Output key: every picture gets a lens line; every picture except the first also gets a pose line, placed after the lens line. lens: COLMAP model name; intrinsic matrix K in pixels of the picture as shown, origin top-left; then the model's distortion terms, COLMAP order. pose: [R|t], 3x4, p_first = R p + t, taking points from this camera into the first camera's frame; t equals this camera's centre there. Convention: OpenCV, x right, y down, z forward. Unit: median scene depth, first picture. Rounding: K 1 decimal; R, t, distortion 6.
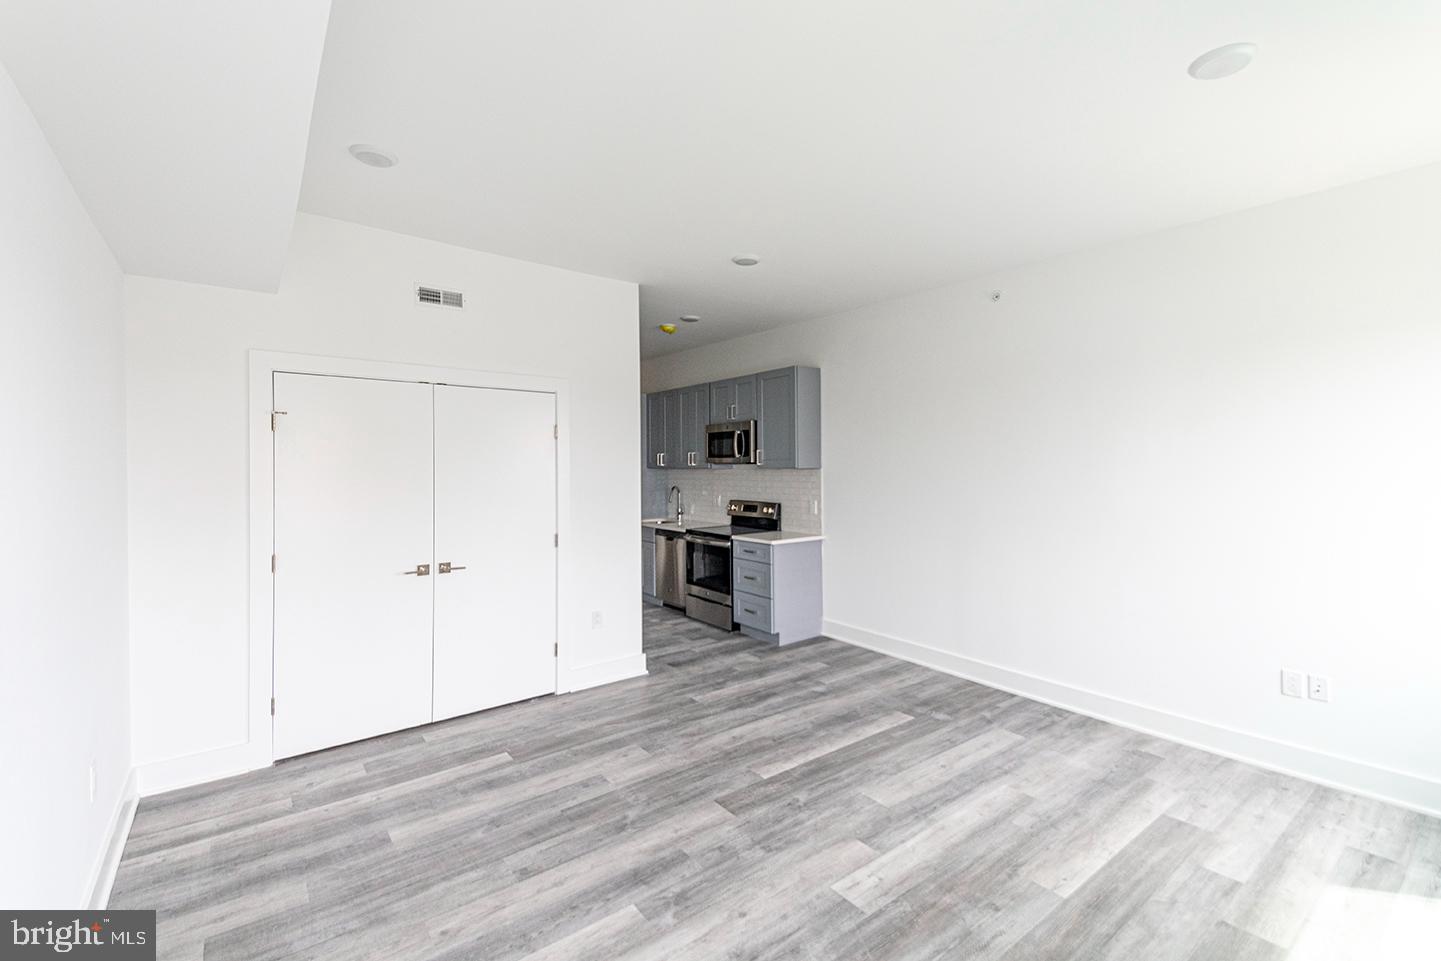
lens RADIAL K [[617.7, 0, 721.2], [0, 617.7, 467.5], [0, 0, 1]] dist [0.079357, -0.039271]
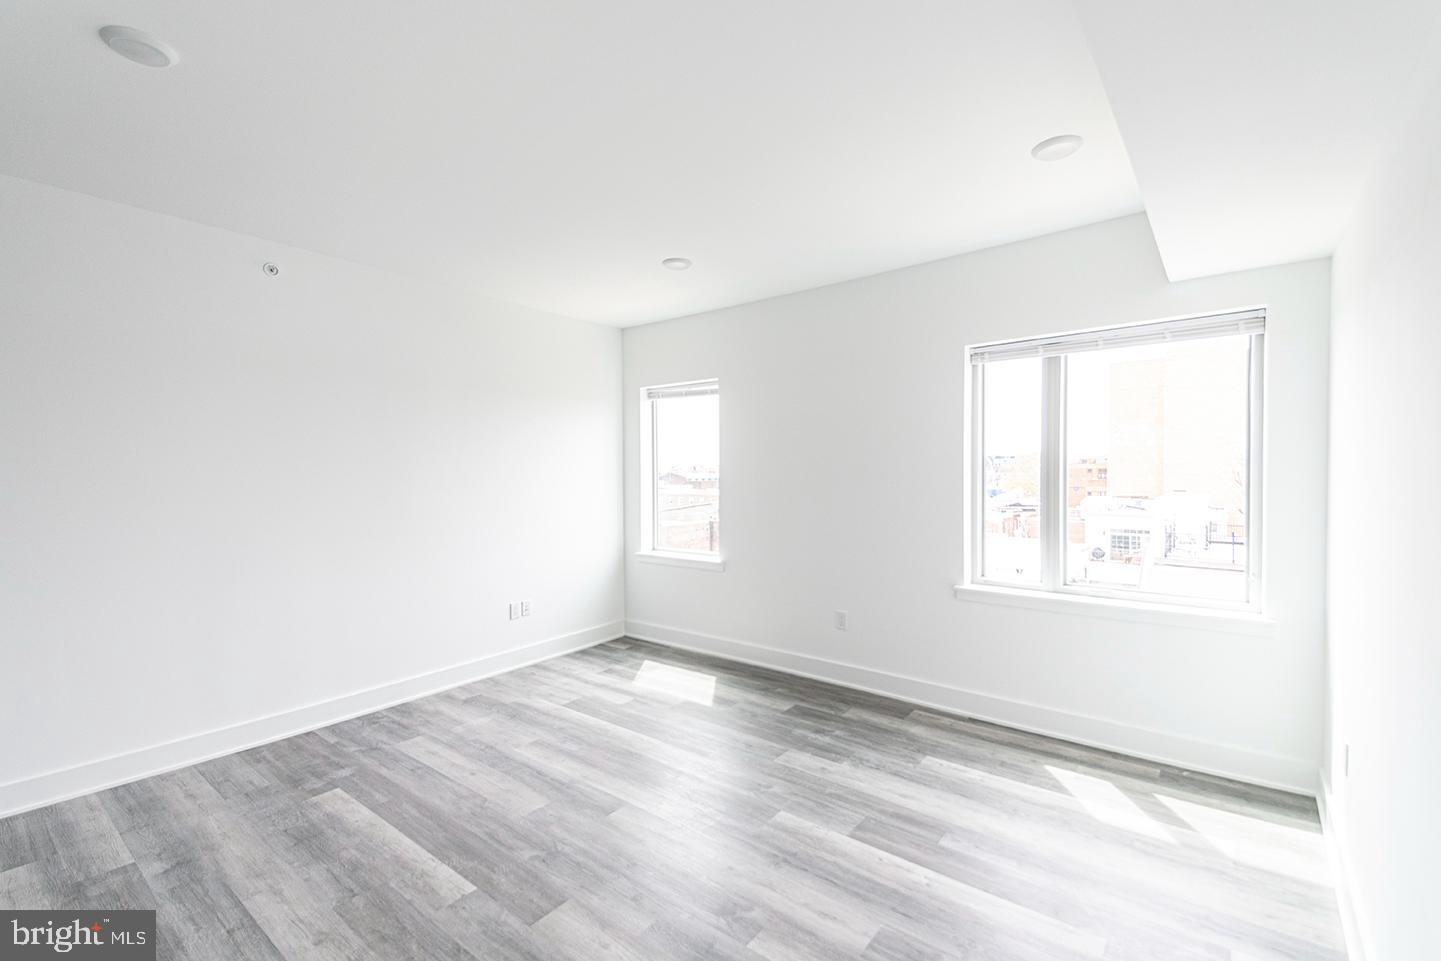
lens RADIAL K [[617.7, 0, 721.2], [0, 617.7, 467.5], [0, 0, 1]] dist [0.079357, -0.039271]
pose [[-0.243976, 0.013699, 0.969685, -0.604075], [0.011388, 0.999872, -0.011260, 0.011152], [-0.969714, 0.008295, -0.244101, 0.743096]]
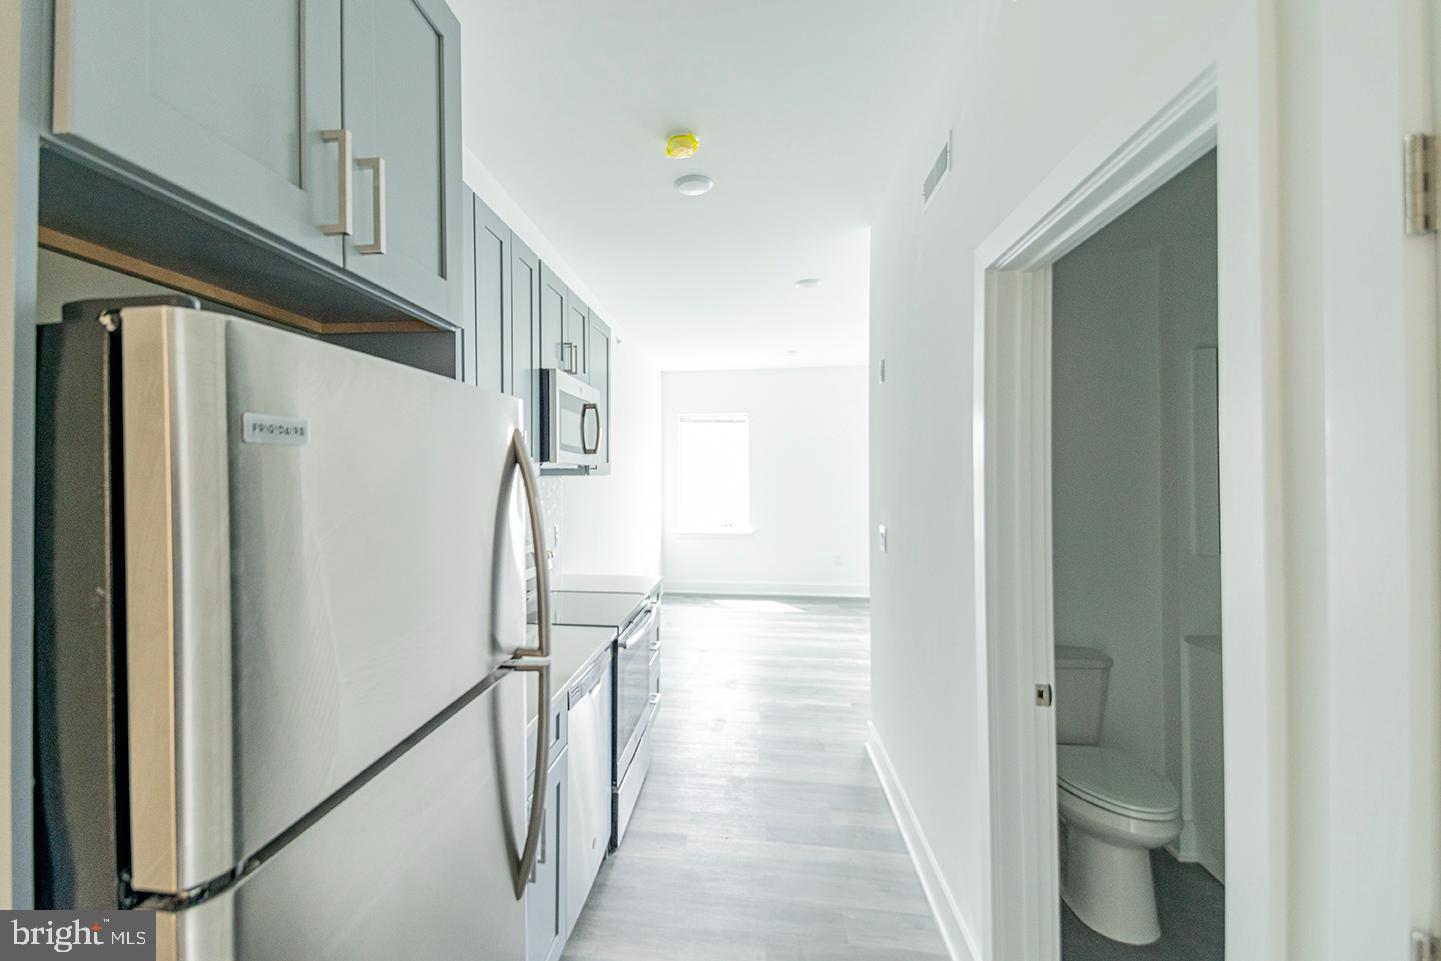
lens RADIAL K [[617.7, 0, 721.2], [0, 617.7, 467.5], [0, 0, 1]] dist [0.079357, -0.039271]
pose [[-0.775245, 0.014843, 0.631486, -0.528988], [0.009413, 0.999884, -0.011946, 0.007120], [-0.631590, -0.003317, -0.775295, 2.070691]]
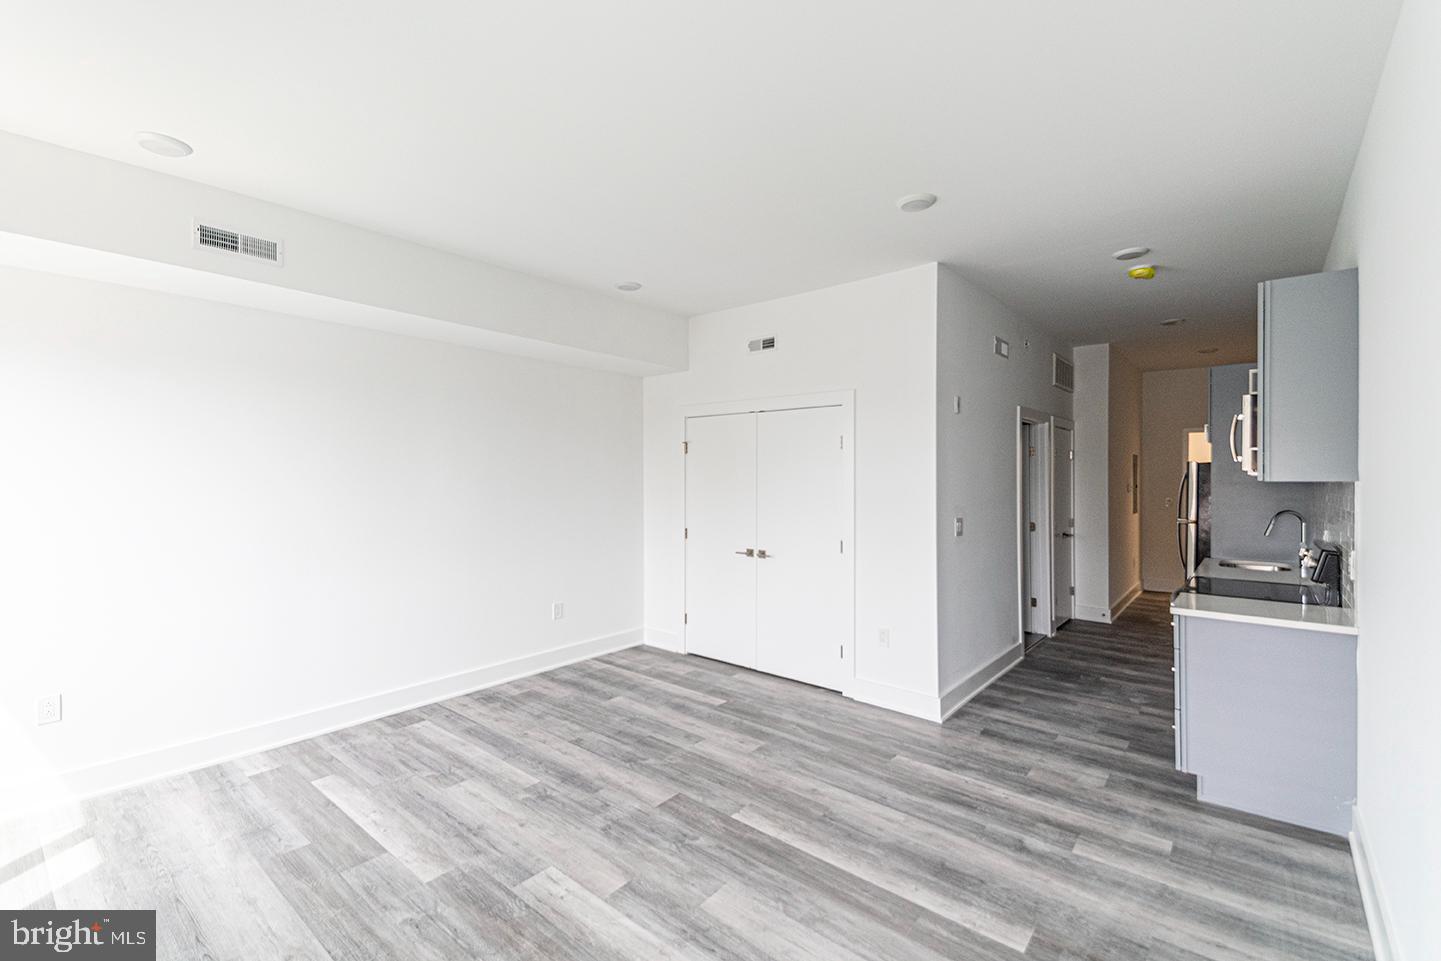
lens RADIAL K [[617.7, 0, 721.2], [0, 617.7, 467.5], [0, 0, 1]] dist [0.079357, -0.039271]
pose [[0.218749, -0.008709, -0.975742, 0.801765], [-0.005264, 0.999935, -0.010105, -0.005409], [0.975767, 0.007347, 0.218689, 0.643504]]
